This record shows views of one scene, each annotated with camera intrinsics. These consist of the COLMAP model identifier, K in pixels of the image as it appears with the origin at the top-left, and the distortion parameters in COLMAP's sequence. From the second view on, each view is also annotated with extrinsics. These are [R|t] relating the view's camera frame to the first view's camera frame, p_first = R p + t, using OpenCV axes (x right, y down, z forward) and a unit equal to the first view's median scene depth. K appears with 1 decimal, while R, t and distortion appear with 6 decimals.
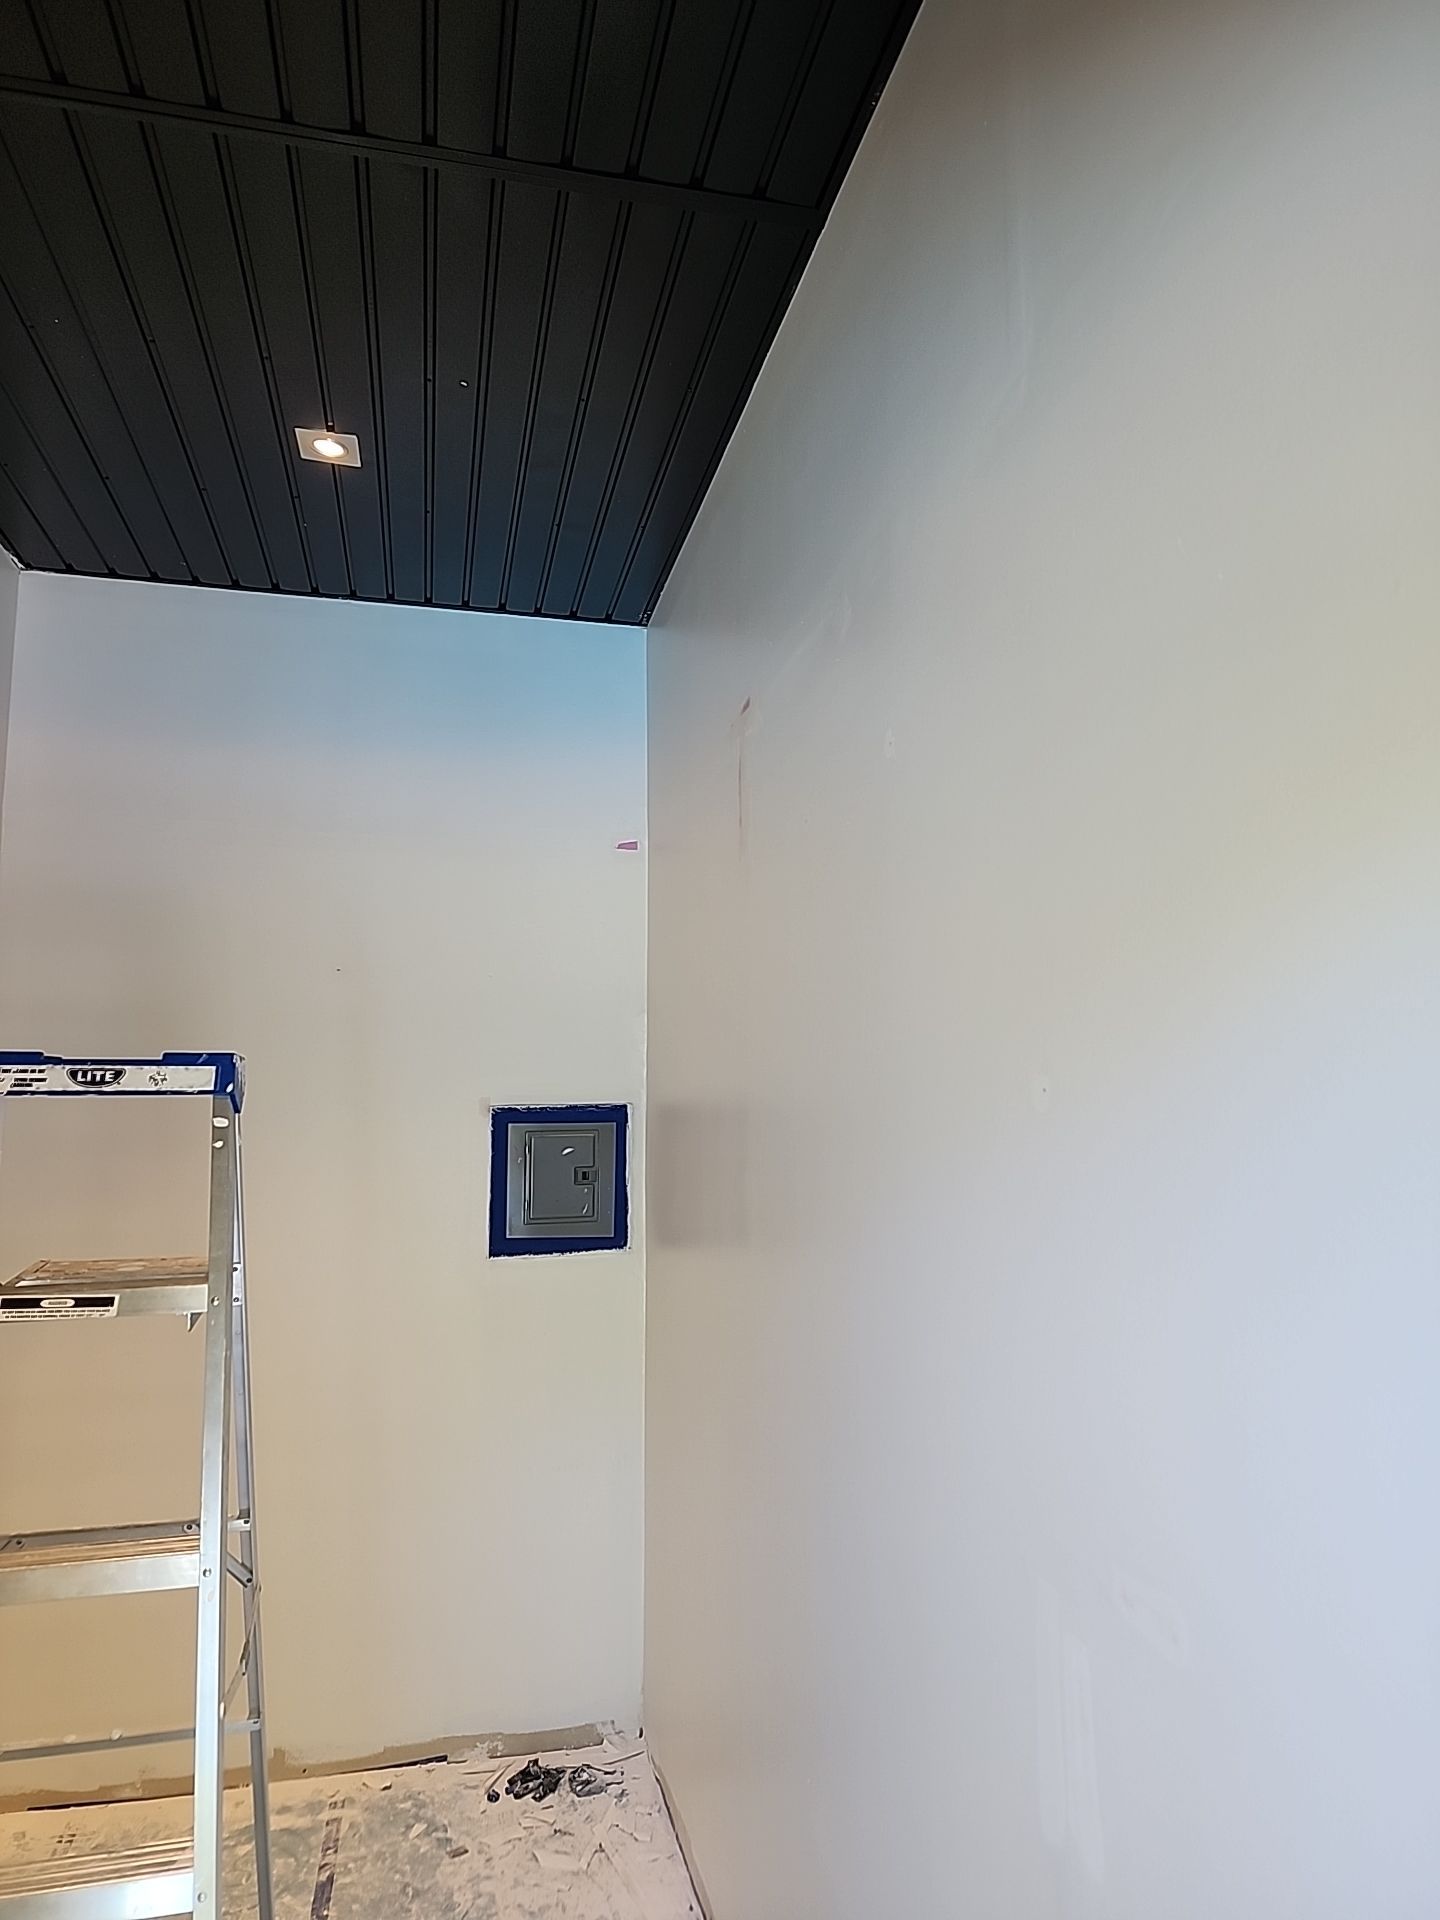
lens RADIAL K [[1290.8, 0, 730.9], [0, 1290.8, 951.8], [0, 0, 1]] dist [0.038594, -0.008900]
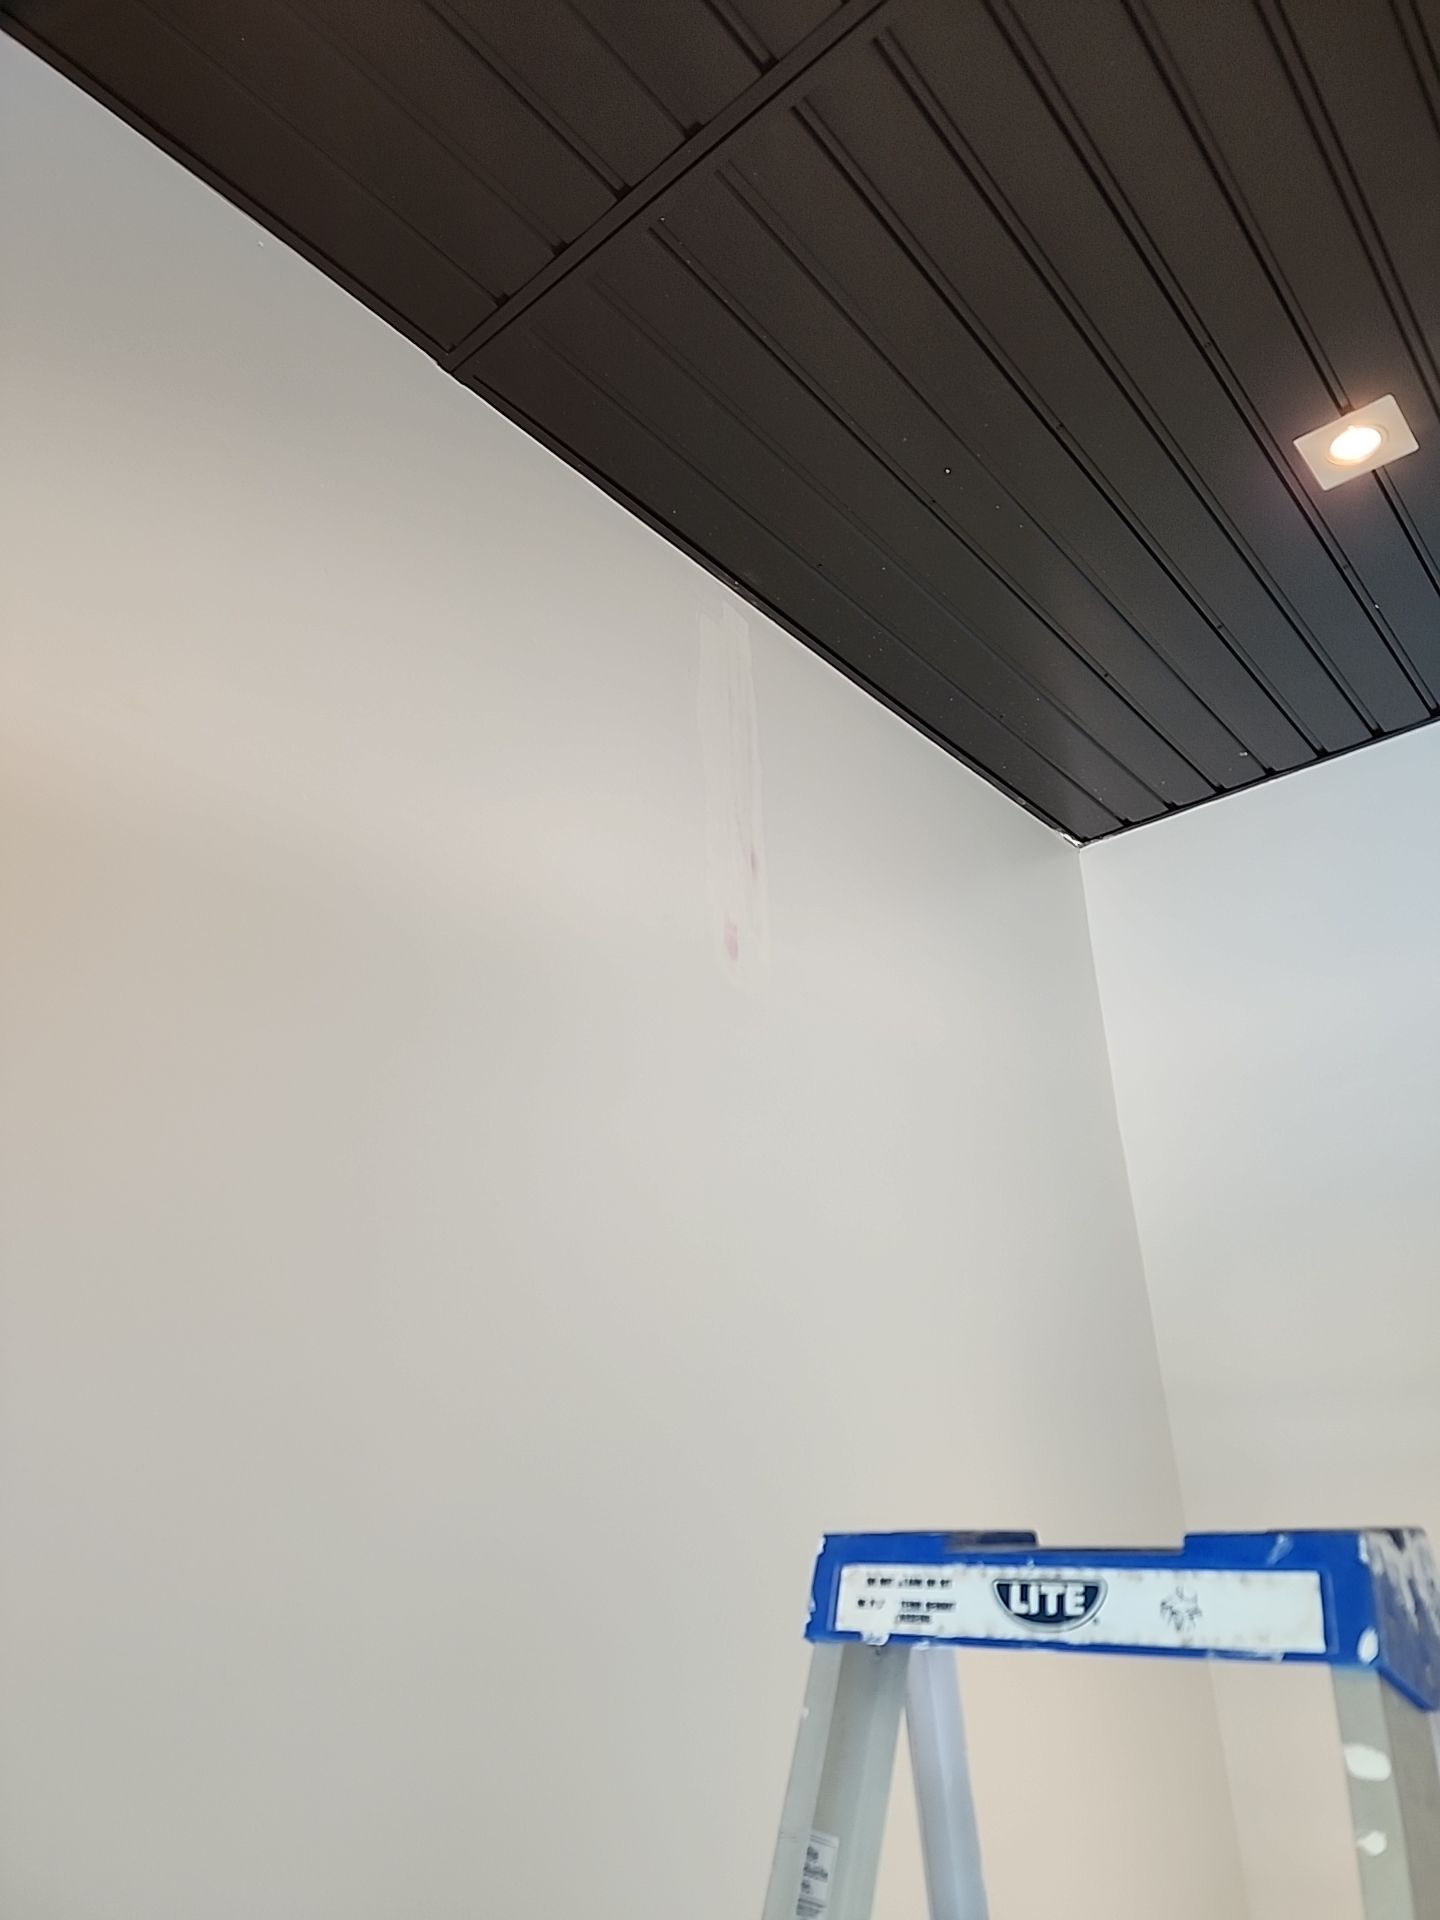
lens RADIAL K [[1290.8, 0, 720.7], [0, 1290.8, 944.1], [0, 0, 1]] dist [0.038594, -0.008900]
pose [[0.591679, -0.332589, -0.734371, -0.100141], [0.125822, 0.937868, -0.323377, 0.011885], [0.796295, 0.098935, 0.596764, 0.382014]]
